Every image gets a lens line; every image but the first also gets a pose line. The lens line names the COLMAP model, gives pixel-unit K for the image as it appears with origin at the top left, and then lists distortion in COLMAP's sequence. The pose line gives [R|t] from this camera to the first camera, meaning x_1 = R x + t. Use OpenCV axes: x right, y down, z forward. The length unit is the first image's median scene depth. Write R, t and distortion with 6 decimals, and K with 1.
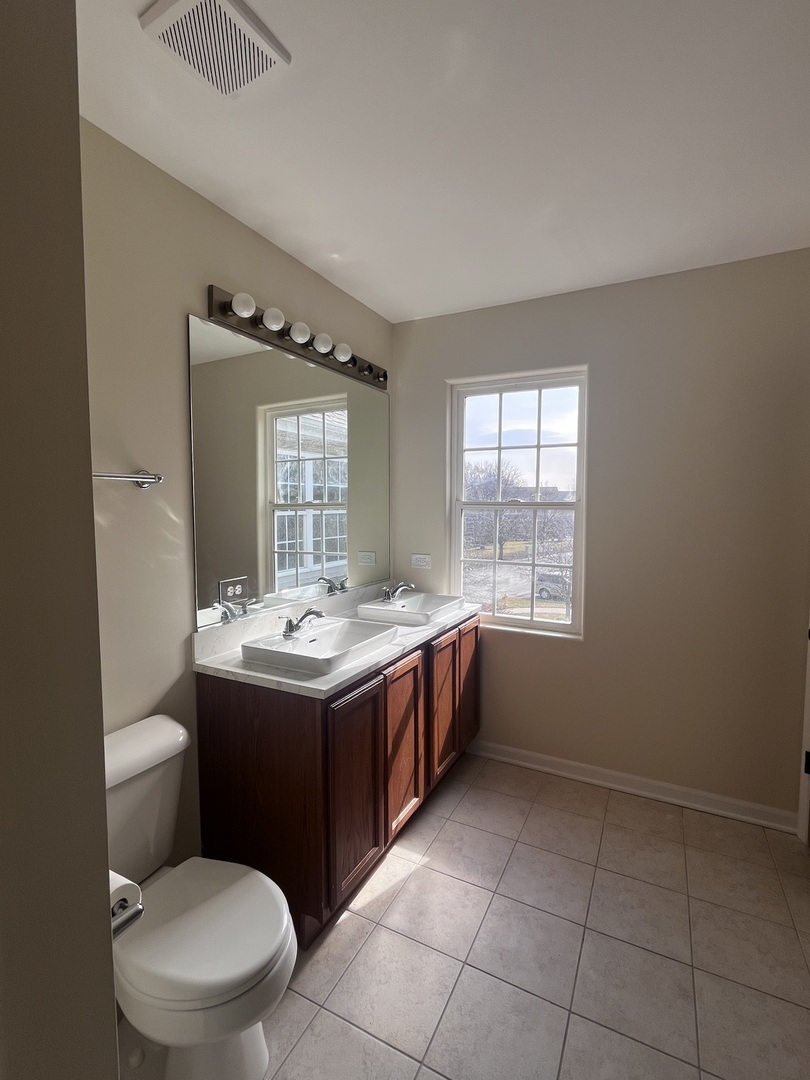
lens RADIAL K [[498.9, 0, 405.0], [0, 498.9, 540.0], [0, 0, 1]] dist [0.003201, 0.000458]
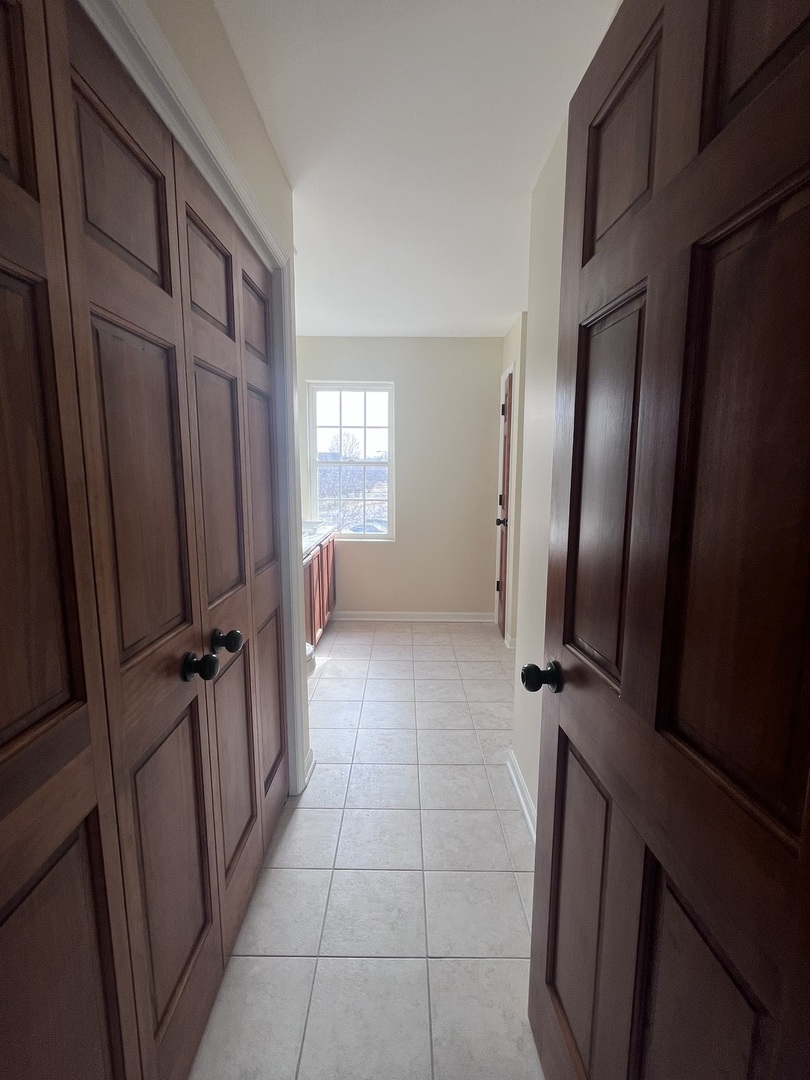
lens RADIAL K [[498.9, 0, 405.0], [0, 498.9, 540.0], [0, 0, 1]] dist [0.003201, 0.000458]
pose [[0.891193, -0.063000, 0.449228, -0.391394], [0.028269, 0.996097, 0.083613, 0.049876], [-0.452743, -0.061816, 0.889496, -0.558912]]
